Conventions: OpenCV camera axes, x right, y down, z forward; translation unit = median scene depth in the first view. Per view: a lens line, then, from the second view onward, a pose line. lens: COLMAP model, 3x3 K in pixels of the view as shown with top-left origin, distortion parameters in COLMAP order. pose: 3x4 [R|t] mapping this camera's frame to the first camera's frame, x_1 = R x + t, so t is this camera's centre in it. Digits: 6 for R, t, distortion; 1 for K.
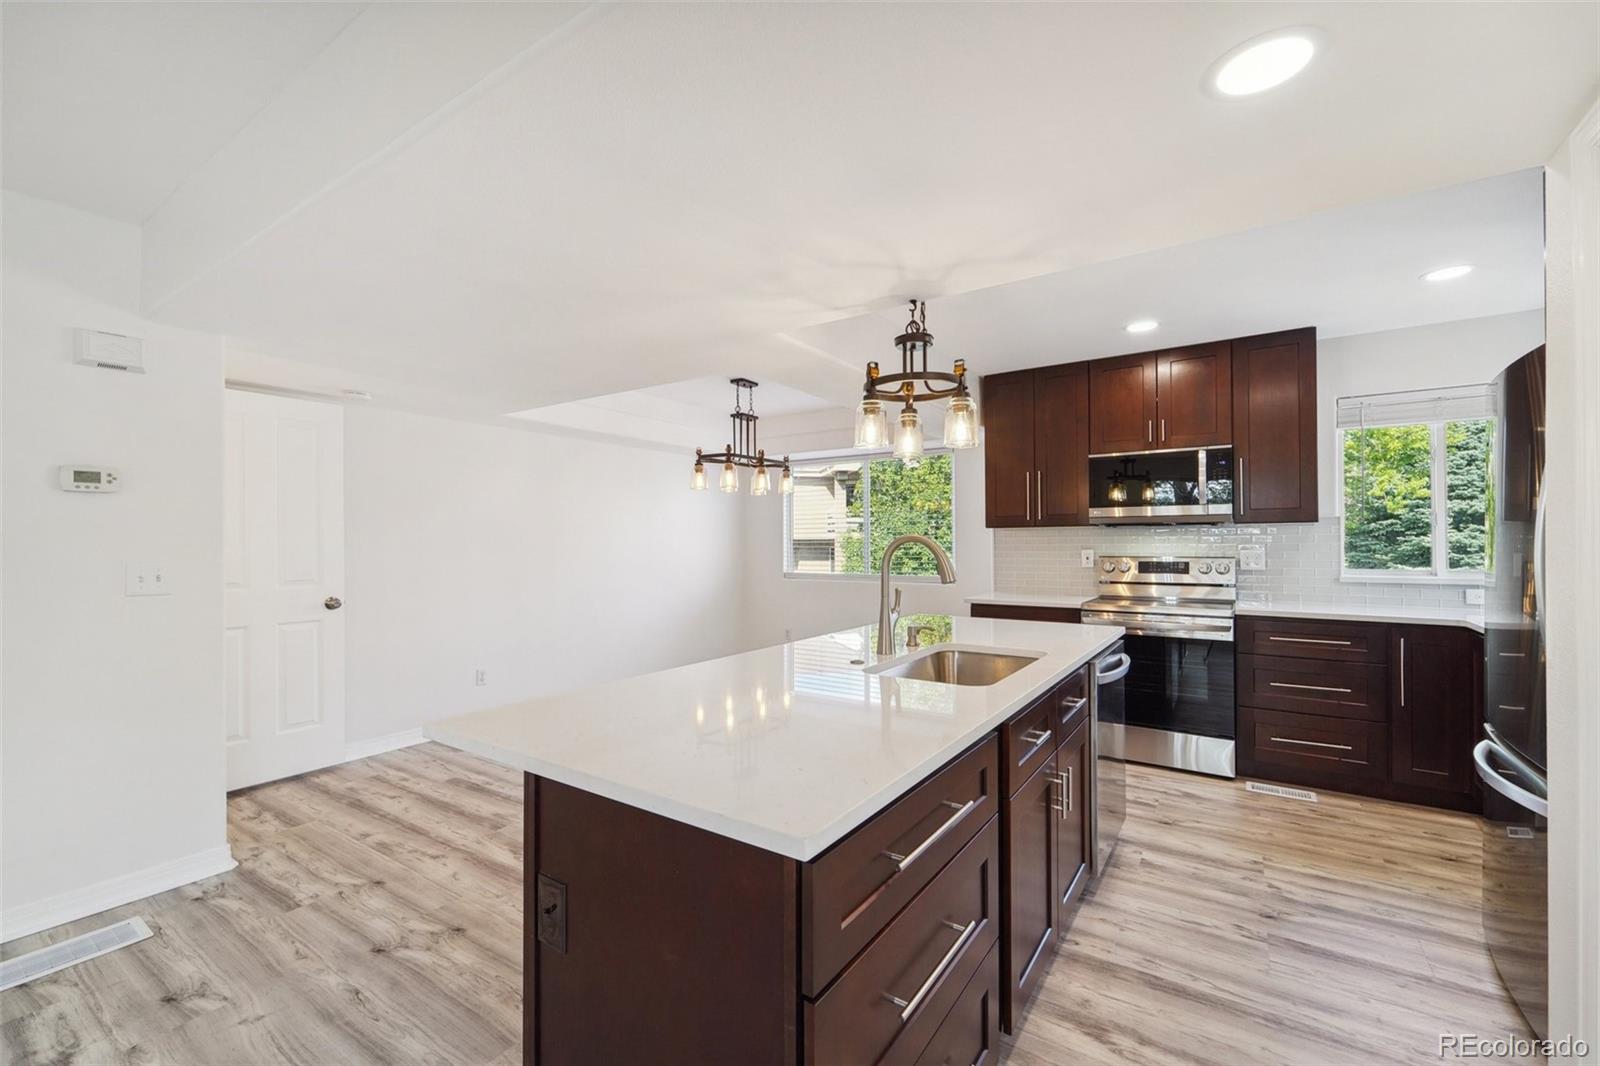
lens RADIAL K [[661.4, 0, 802.0], [0, 661.4, 533.8], [0, 0, 1]] dist [0.003878, -0.000327]
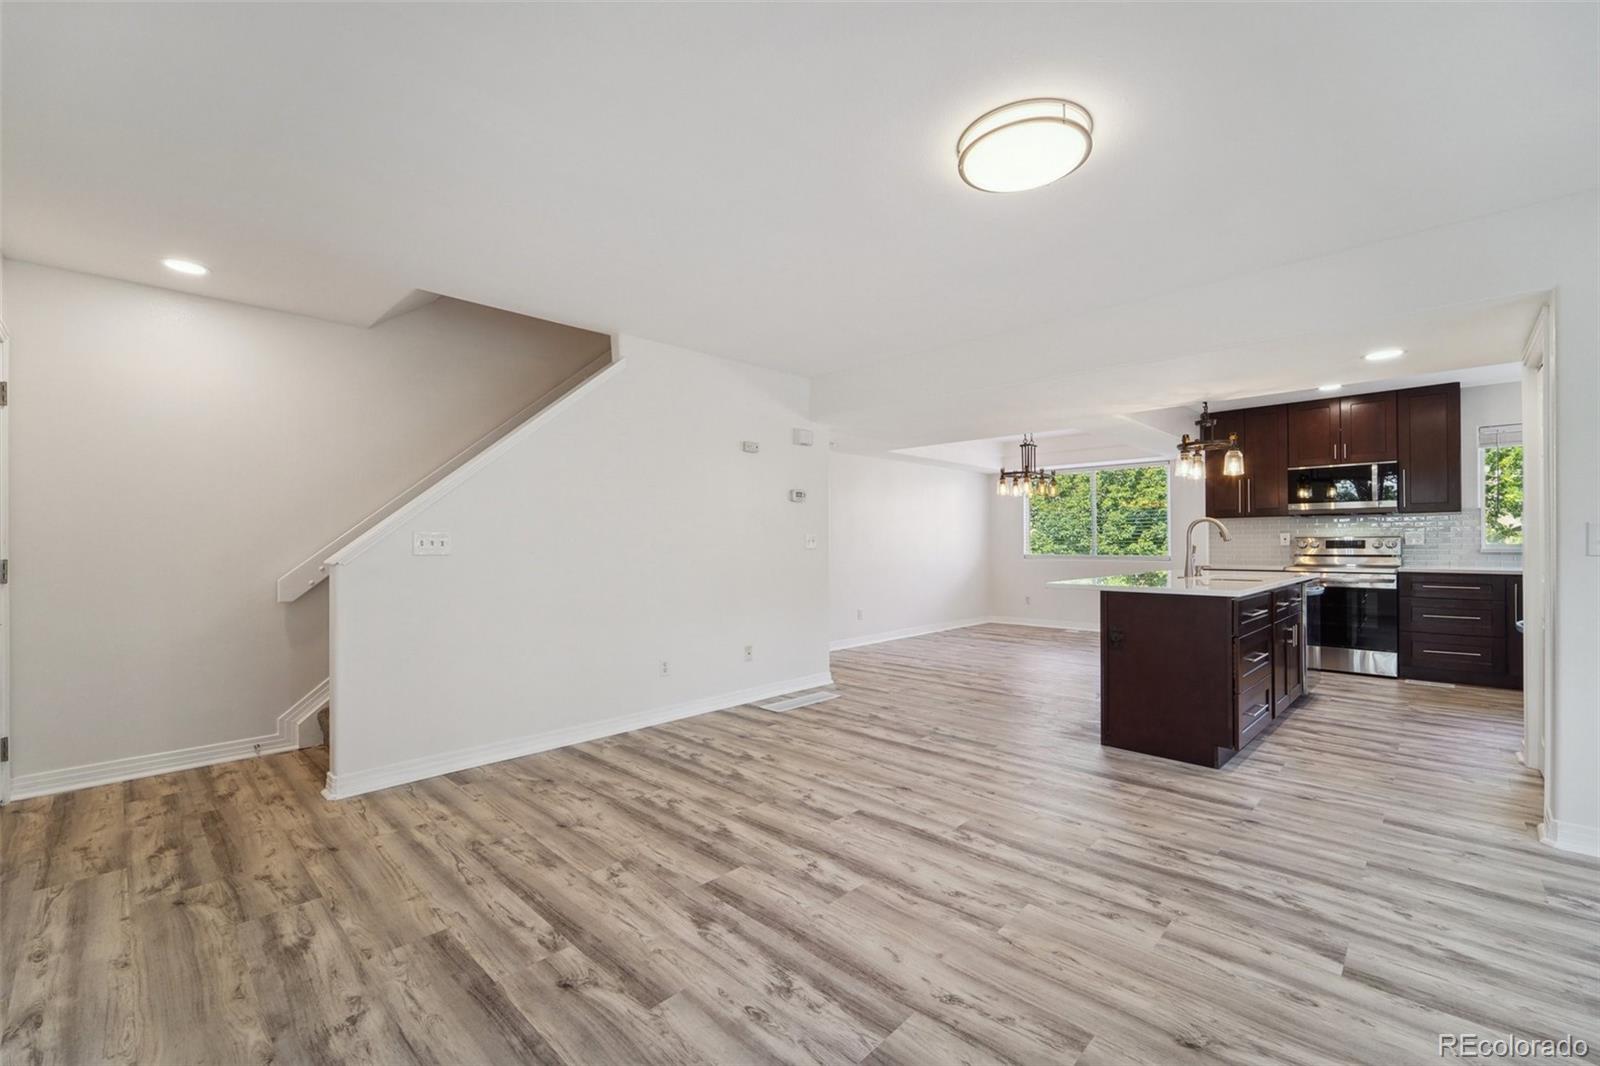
lens RADIAL K [[661.4, 0, 803.6], [0, 661.4, 535.9], [0, 0, 1]] dist [0.003878, -0.000327]
pose [[0.983190, -0.002110, -0.182572, -0.377482], [0.002807, 0.999990, 0.003562, 0.025104], [0.182563, -0.004014, 0.983186, -0.684632]]
